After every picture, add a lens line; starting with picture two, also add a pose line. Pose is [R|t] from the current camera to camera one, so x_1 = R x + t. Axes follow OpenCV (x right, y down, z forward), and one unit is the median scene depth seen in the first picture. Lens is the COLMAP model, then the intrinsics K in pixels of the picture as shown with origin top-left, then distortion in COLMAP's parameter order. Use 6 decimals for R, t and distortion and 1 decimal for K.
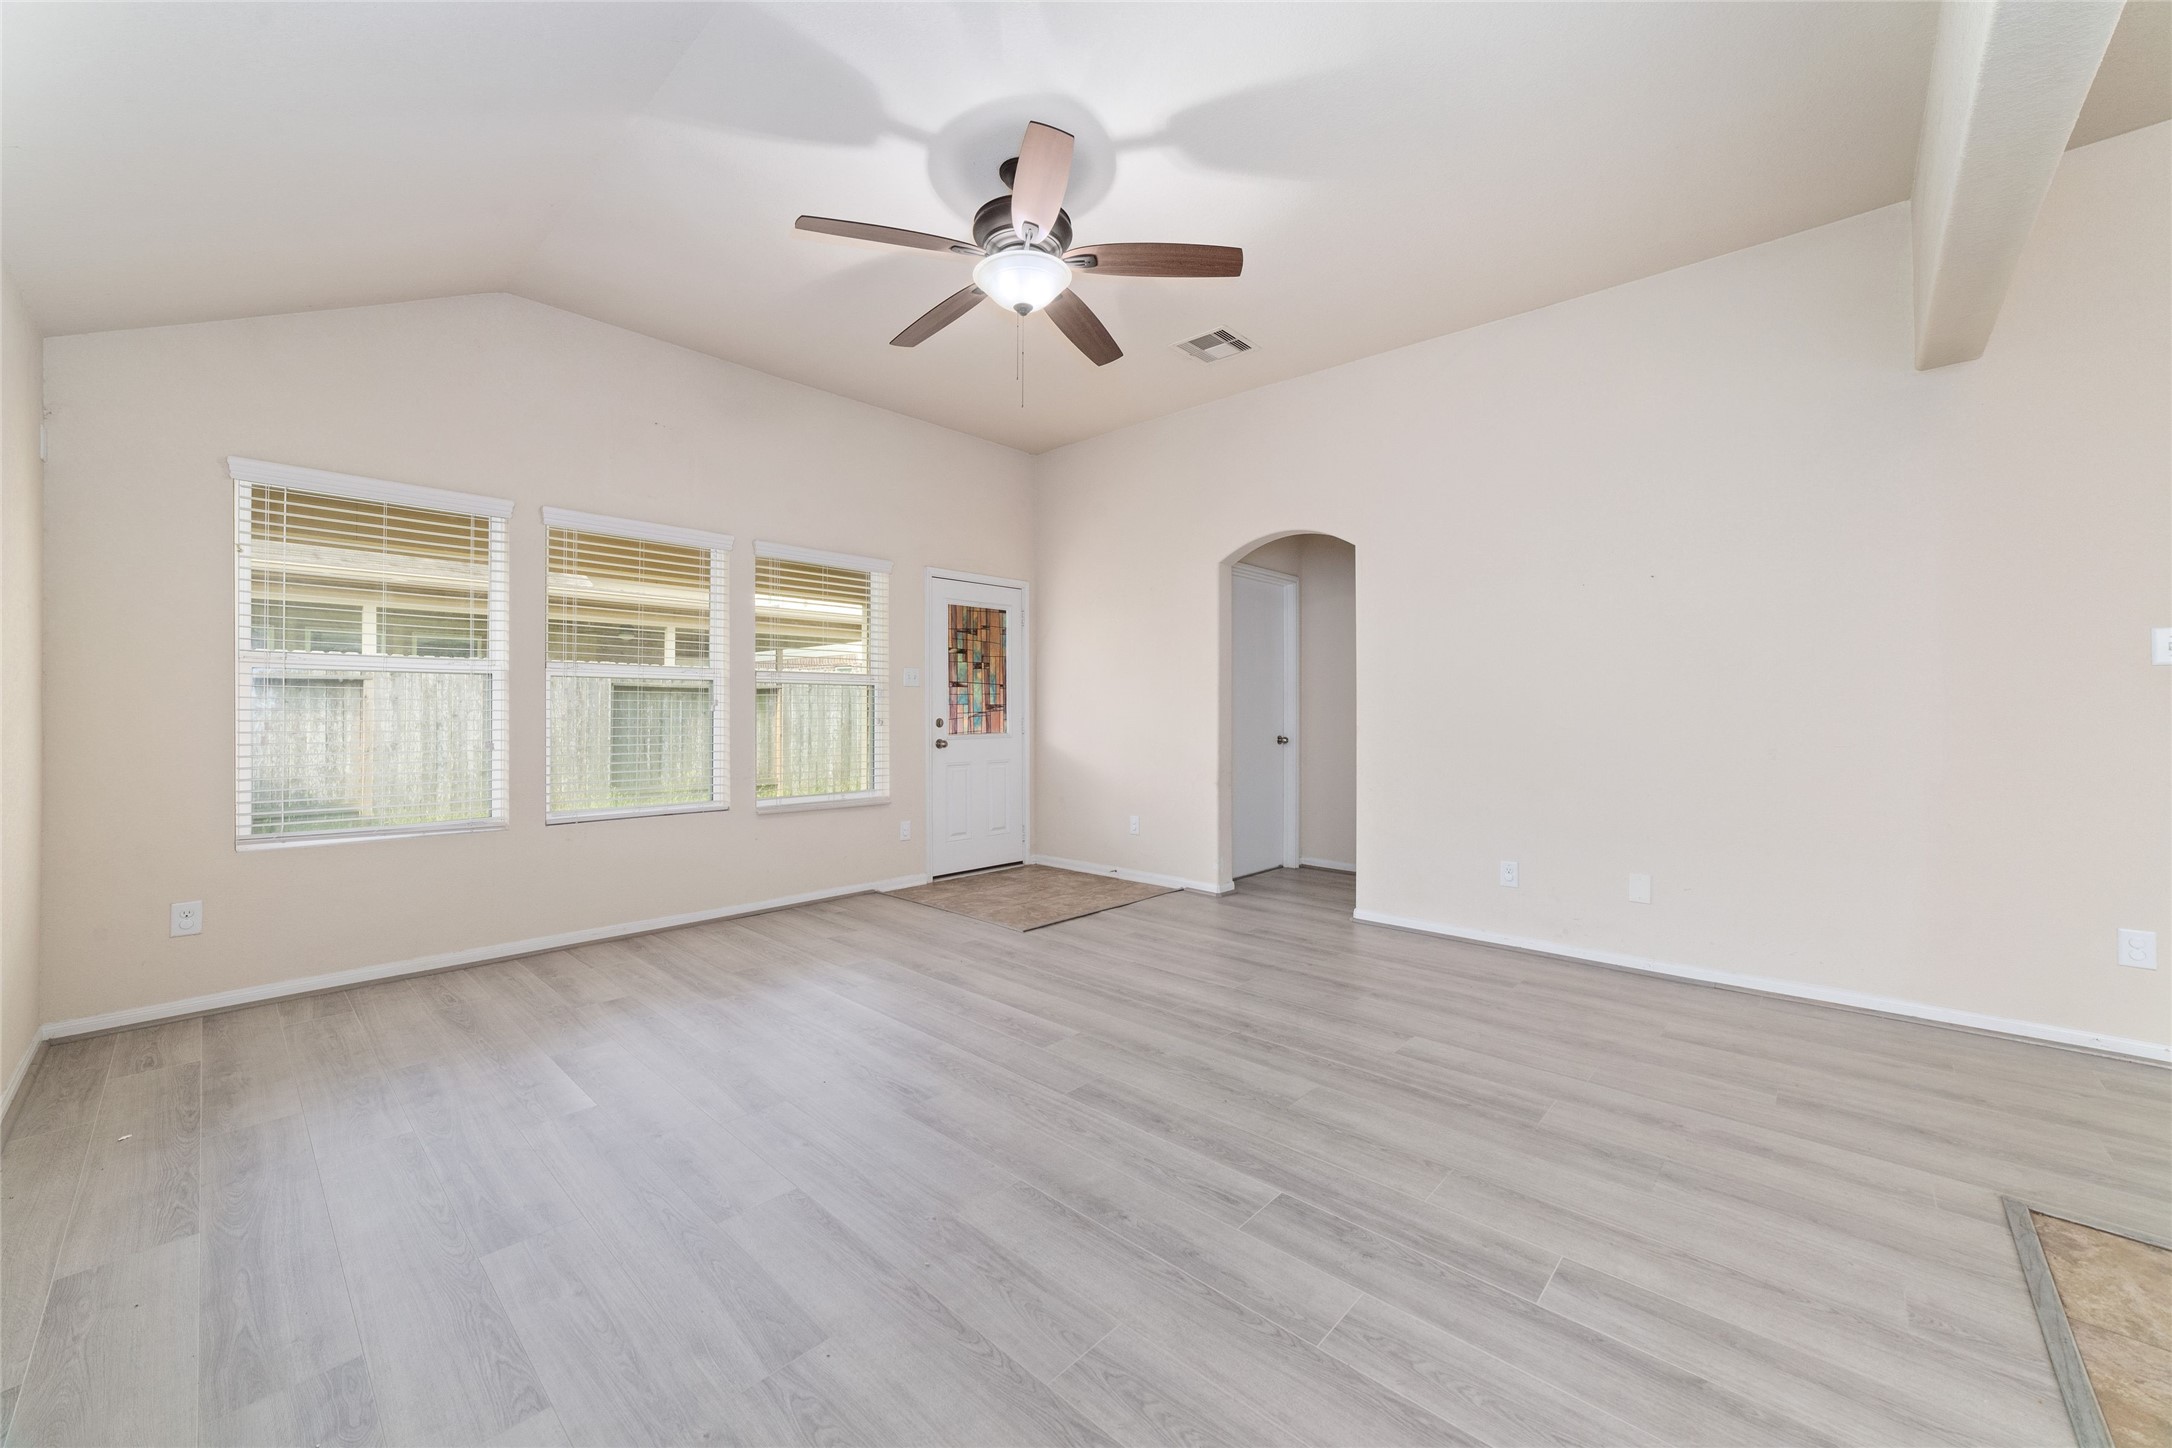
lens RADIAL K [[832.1, 0, 1091.7], [0, 832.1, 708.5], [0, 0, 1]] dist [-0.025317, 0.010425]
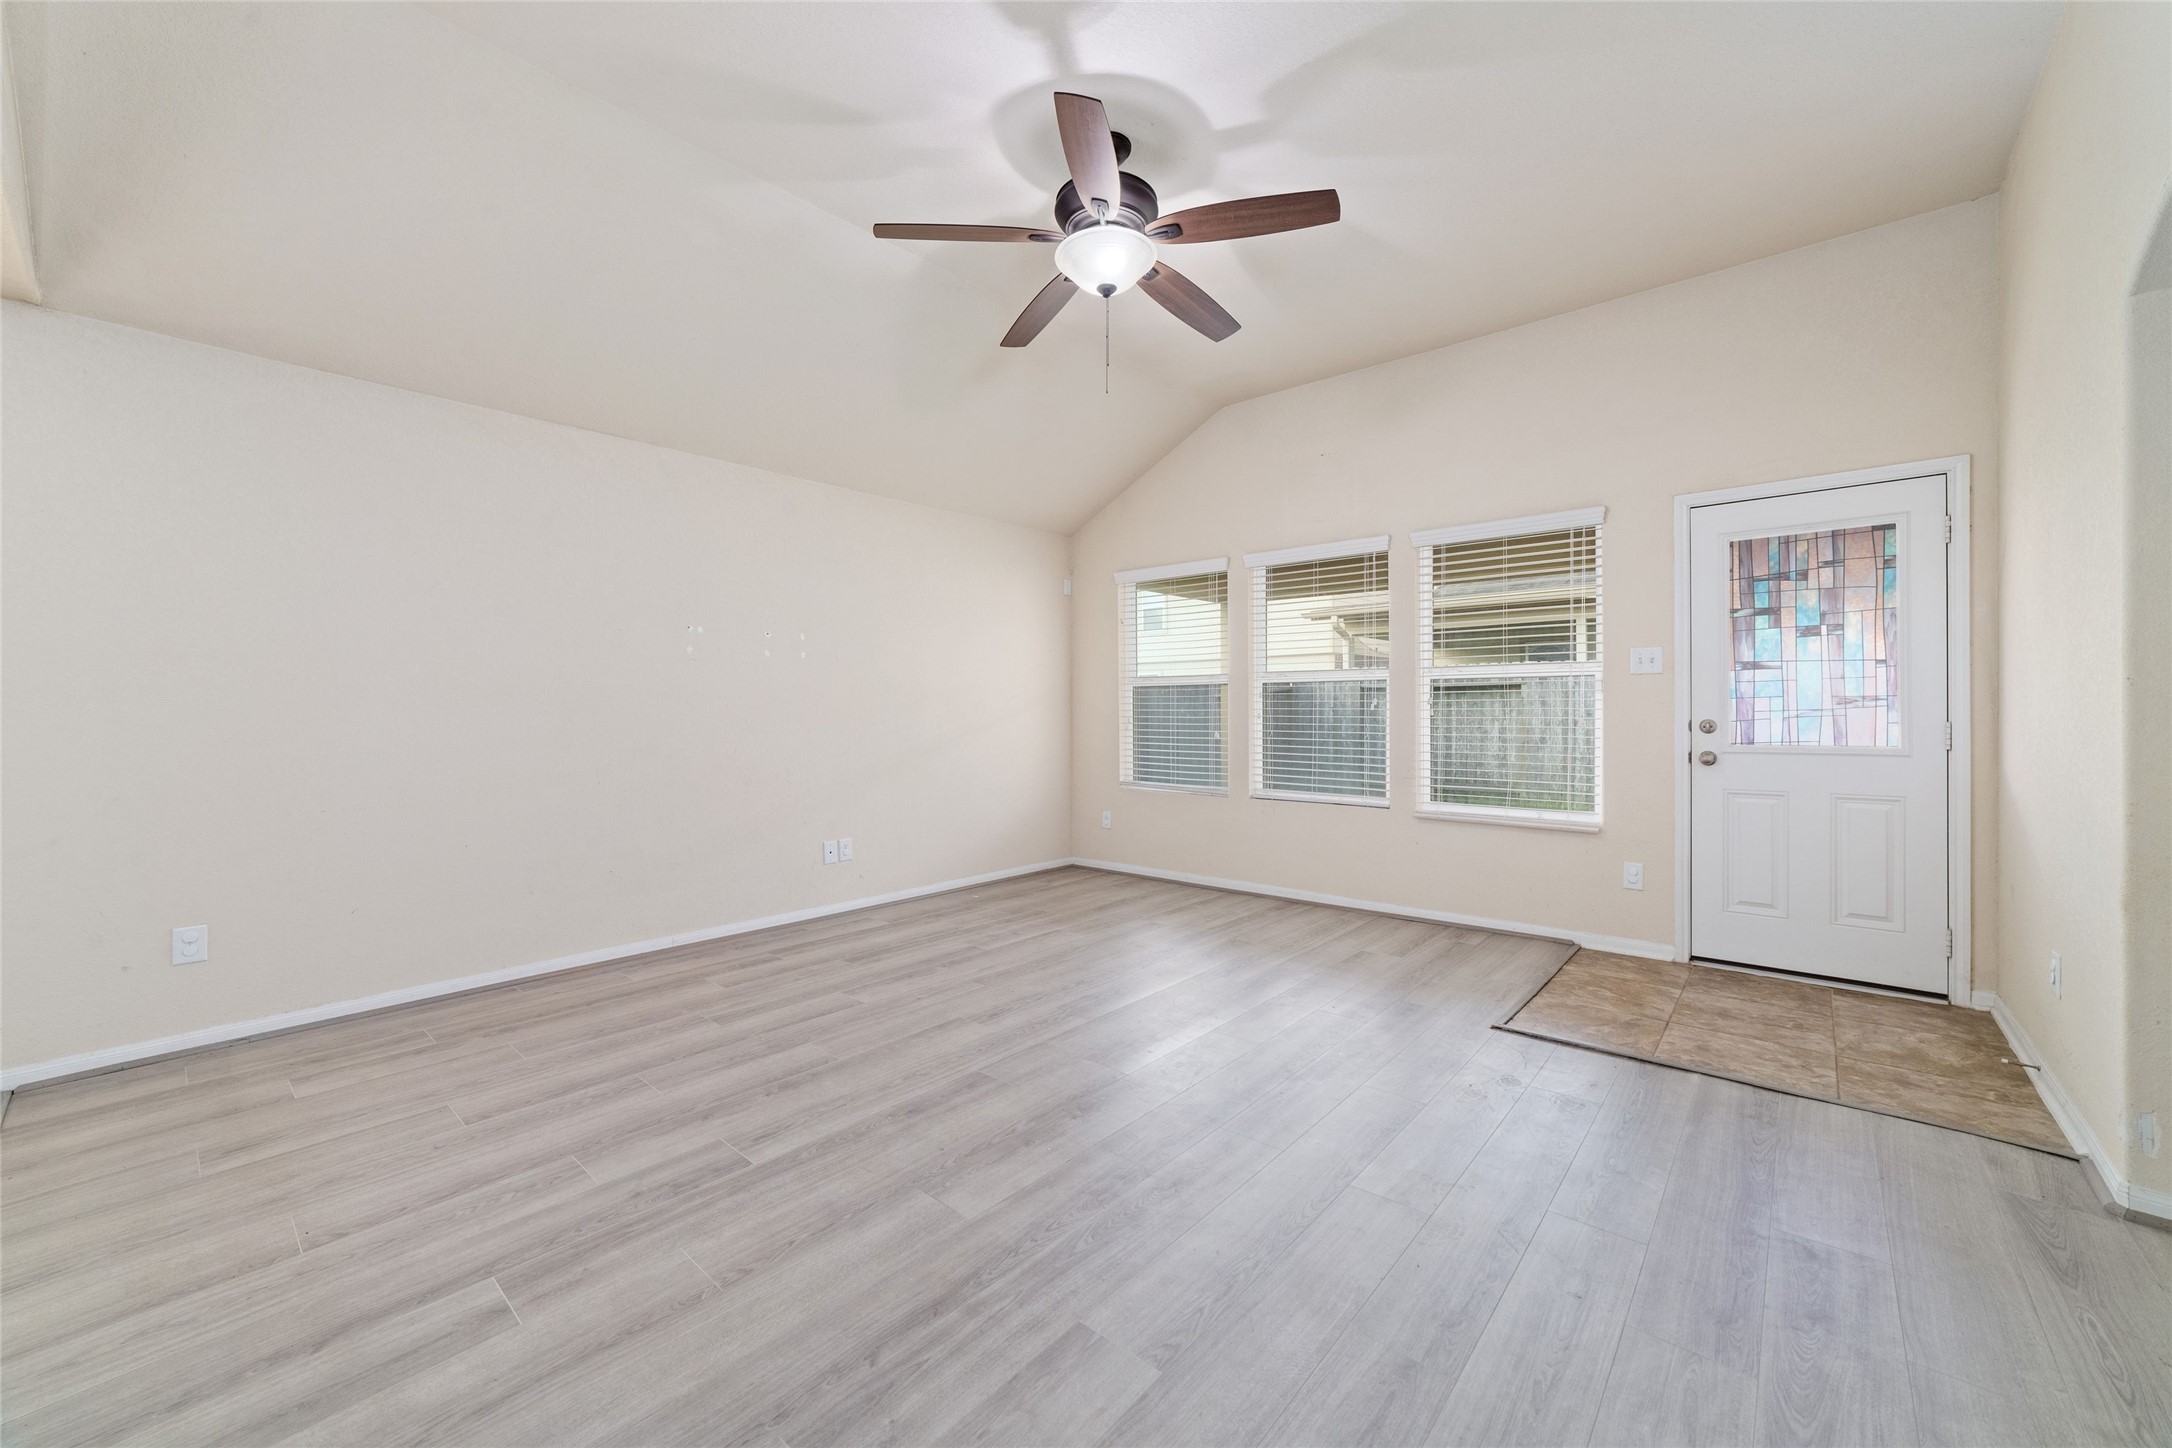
lens RADIAL K [[832.1, 0, 1091.7], [0, 832.1, 708.5], [0, 0, 1]] dist [-0.025317, 0.010425]
pose [[0.027811, -0.005312, -0.999599, 0.842393], [0.007324, 0.999960, -0.005110, 0.005651], [0.999586, -0.007179, 0.027849, 0.908812]]
